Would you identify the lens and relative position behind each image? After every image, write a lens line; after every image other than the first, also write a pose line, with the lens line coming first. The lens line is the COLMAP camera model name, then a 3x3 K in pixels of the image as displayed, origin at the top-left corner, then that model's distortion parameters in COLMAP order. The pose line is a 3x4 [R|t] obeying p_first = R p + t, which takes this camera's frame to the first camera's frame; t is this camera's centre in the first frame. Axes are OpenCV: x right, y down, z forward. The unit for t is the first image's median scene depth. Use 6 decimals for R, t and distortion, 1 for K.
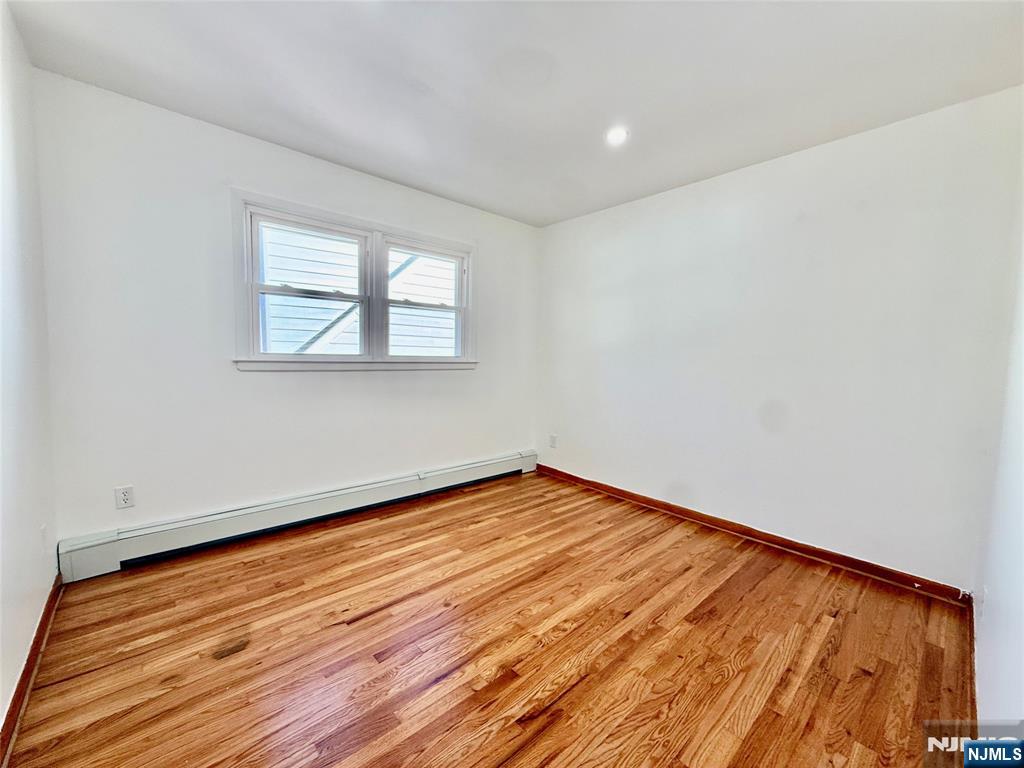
lens RADIAL K [[406.8, 0, 512.7], [0, 406.8, 384.5], [0, 0, 1]] dist [0.001050, -0.000320]
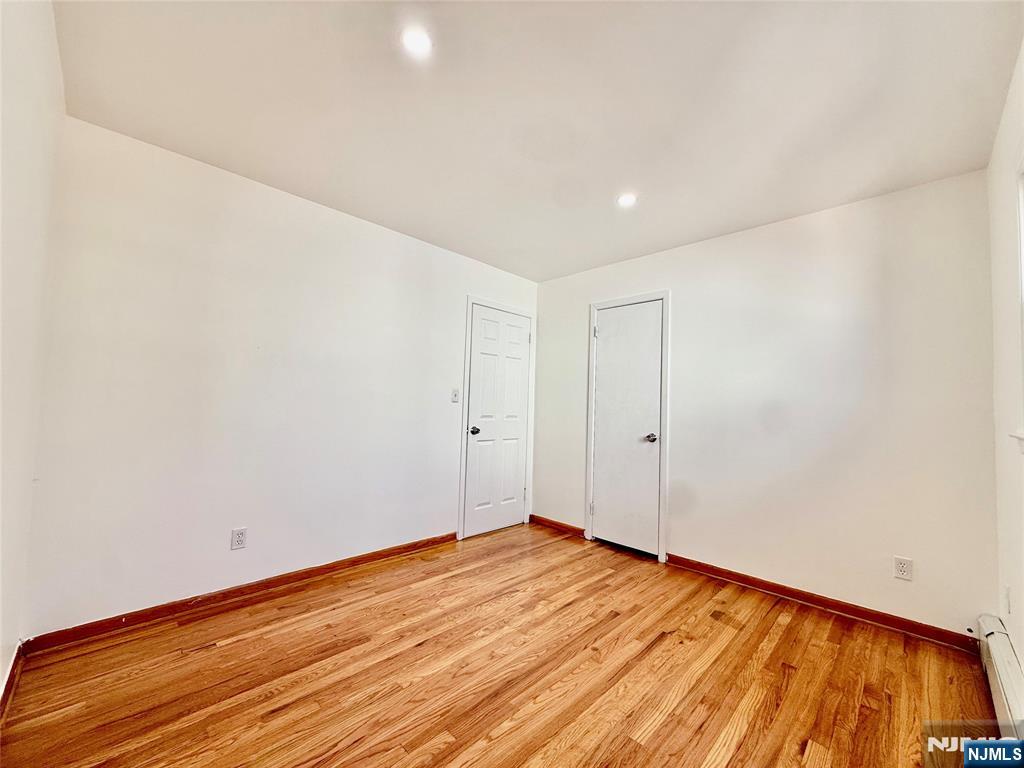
lens RADIAL K [[406.8, 0, 511.3], [0, 406.8, 385.1], [0, 0, 1]] dist [0.001050, -0.000320]
pose [[-0.996925, -0.056927, -0.053848, 0.142529], [-0.058410, 0.997944, 0.026384, -0.137458], [0.052235, 0.029448, -0.998201, 1.996652]]
